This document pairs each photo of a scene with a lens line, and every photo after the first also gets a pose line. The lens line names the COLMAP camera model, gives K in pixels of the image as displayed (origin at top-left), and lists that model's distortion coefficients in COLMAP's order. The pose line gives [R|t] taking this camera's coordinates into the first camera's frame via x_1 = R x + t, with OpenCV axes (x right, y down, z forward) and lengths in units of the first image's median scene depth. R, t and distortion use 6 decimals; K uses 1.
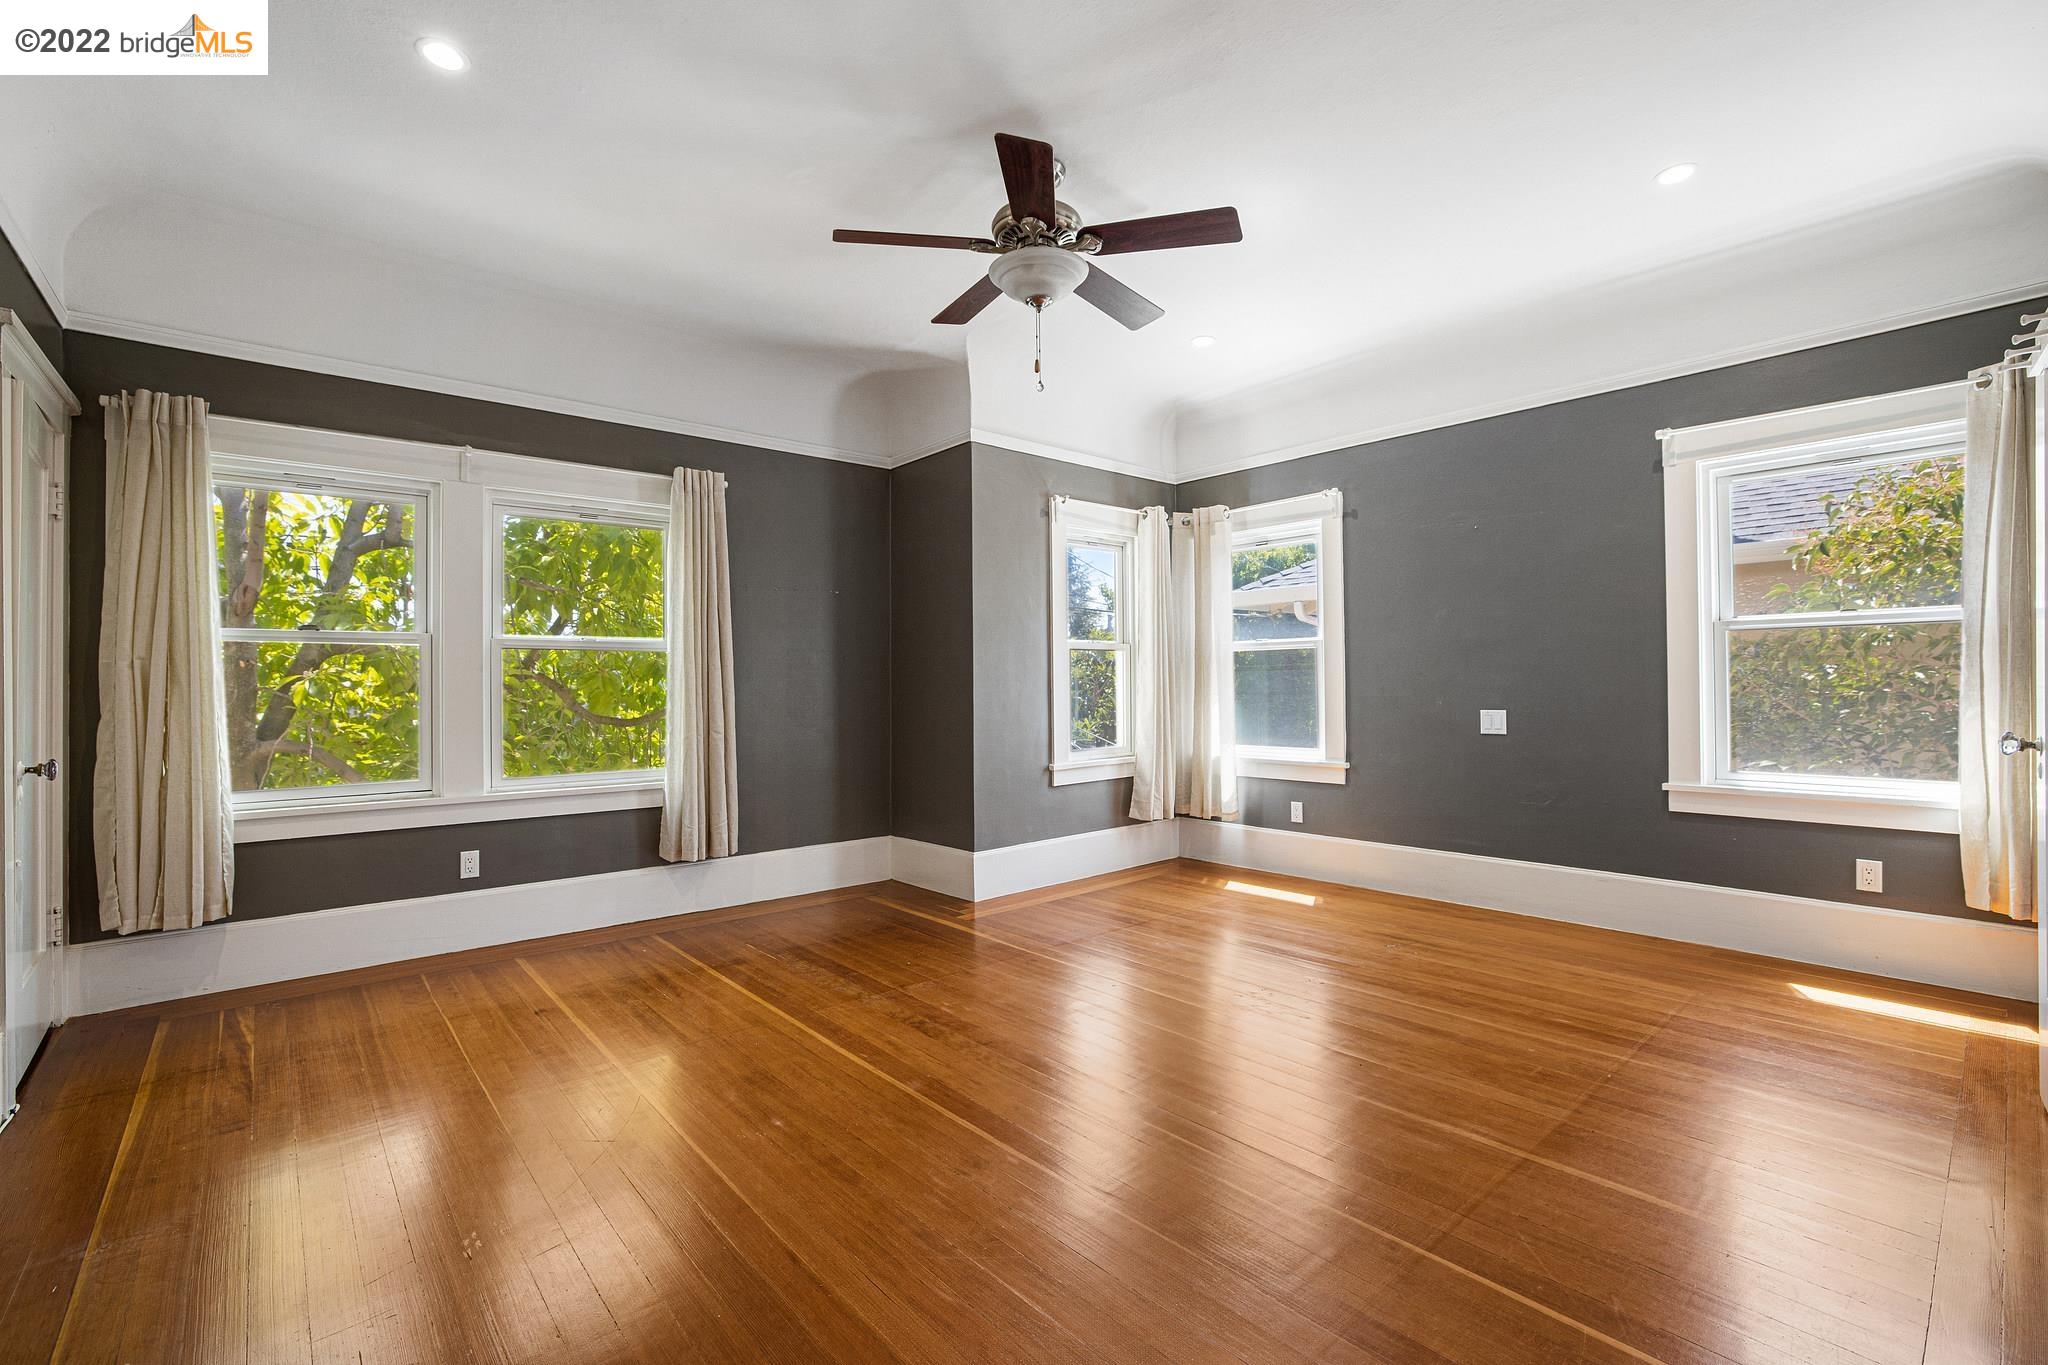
lens RADIAL K [[885.0, 0, 1026.5], [0, 885.0, 667.2], [0, 0, 1]] dist [-0.035792, 0.000121]
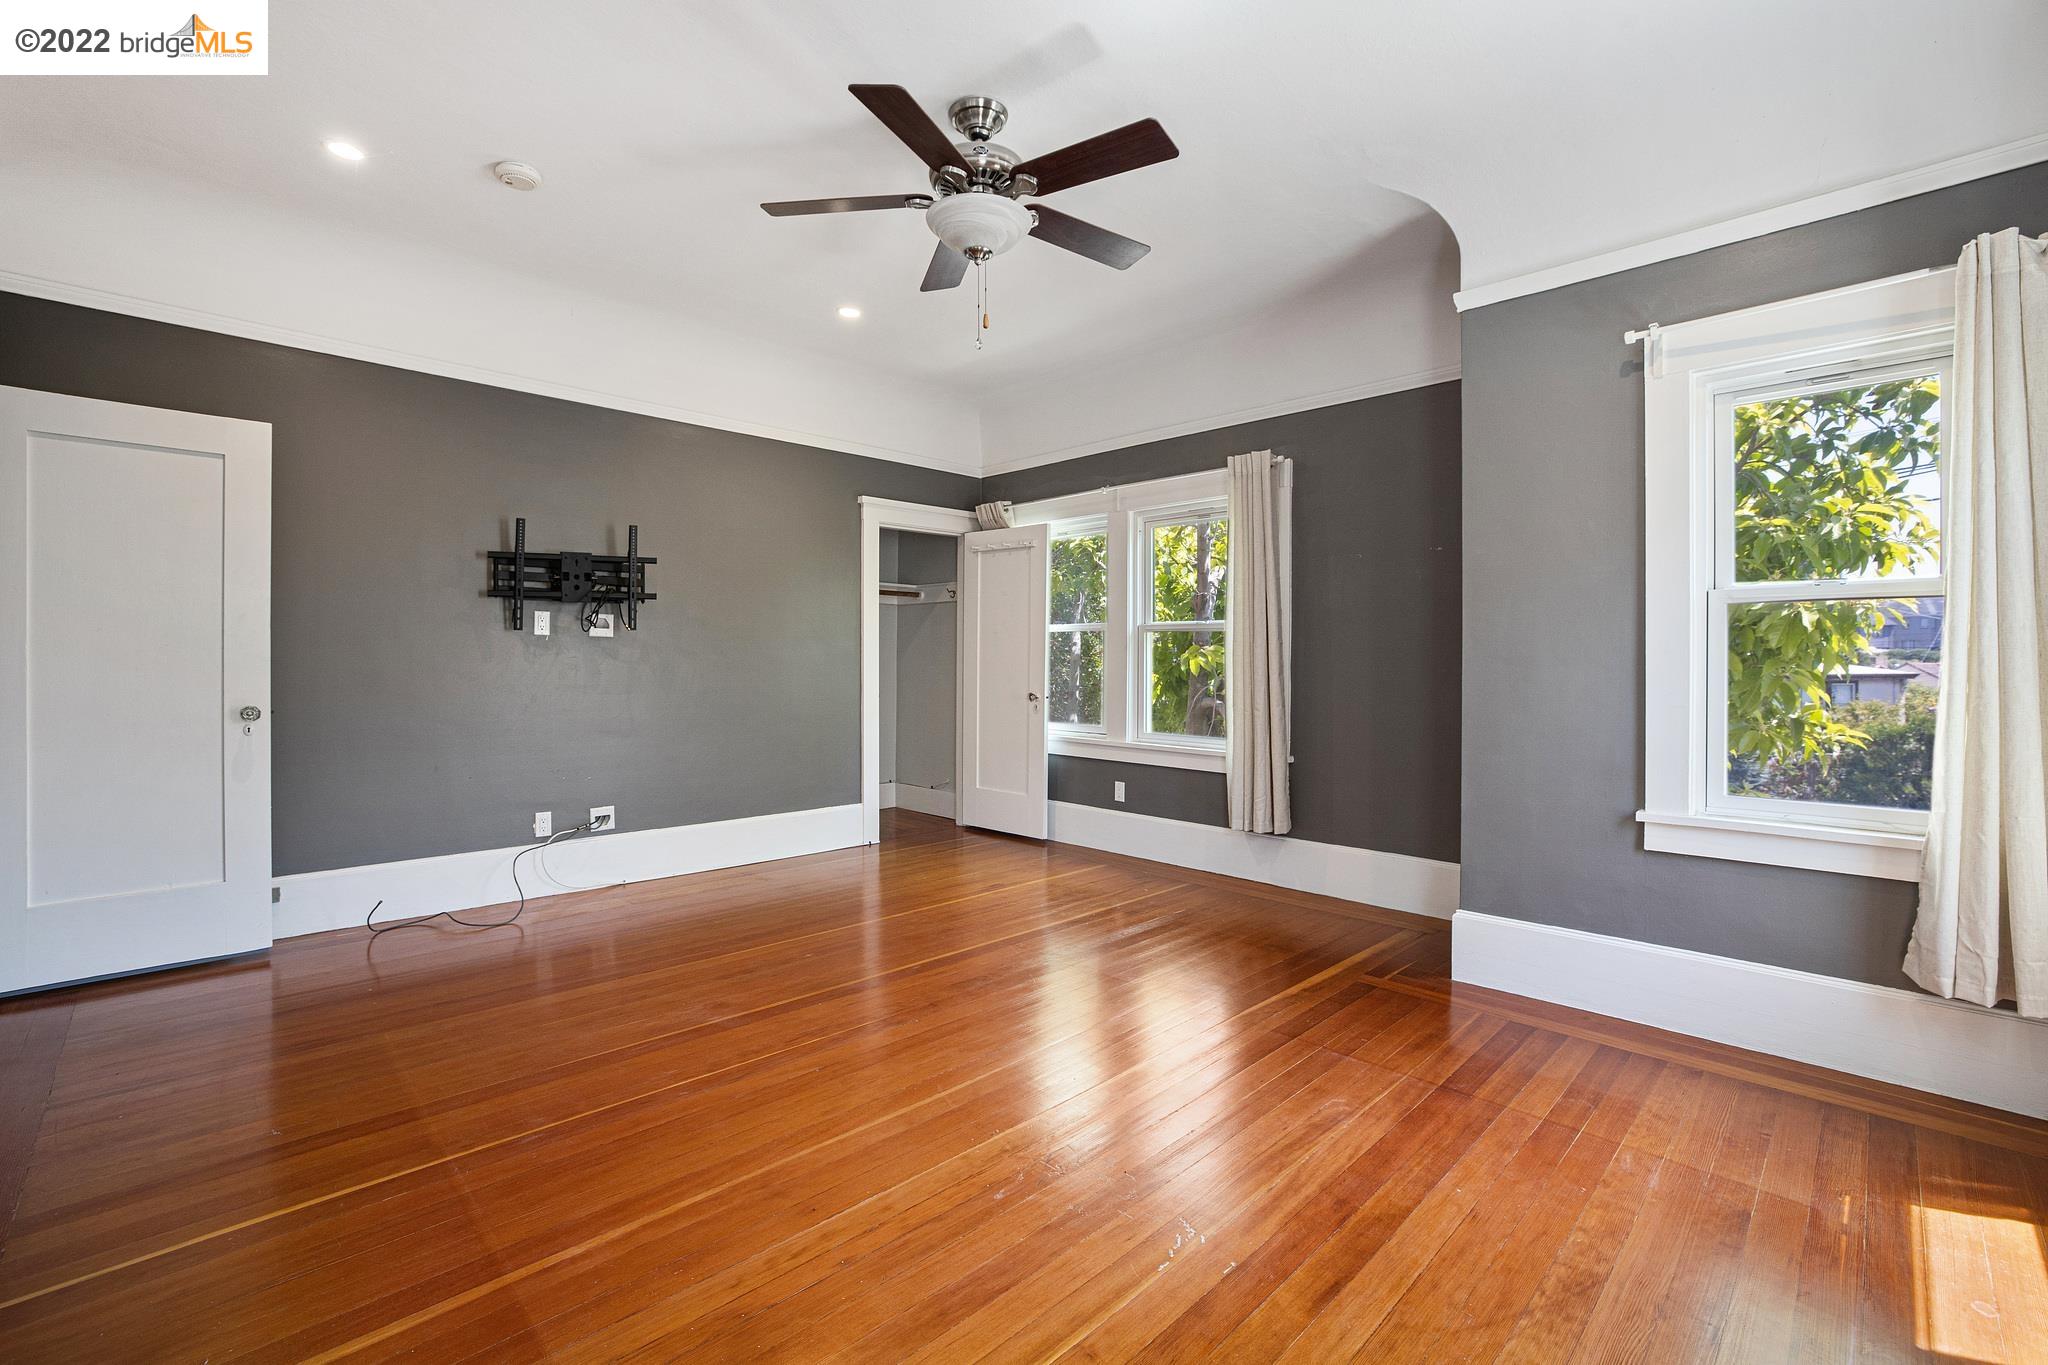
lens RADIAL K [[885.0, 0, 1026.5], [0, 885.0, 667.2], [0, 0, 1]] dist [-0.035792, 0.000121]
pose [[0.064616, 0.016347, -0.997776, 0.655621], [0.013442, 0.999761, 0.017250, 0.003720], [0.997820, -0.014527, 0.064381, 0.681298]]
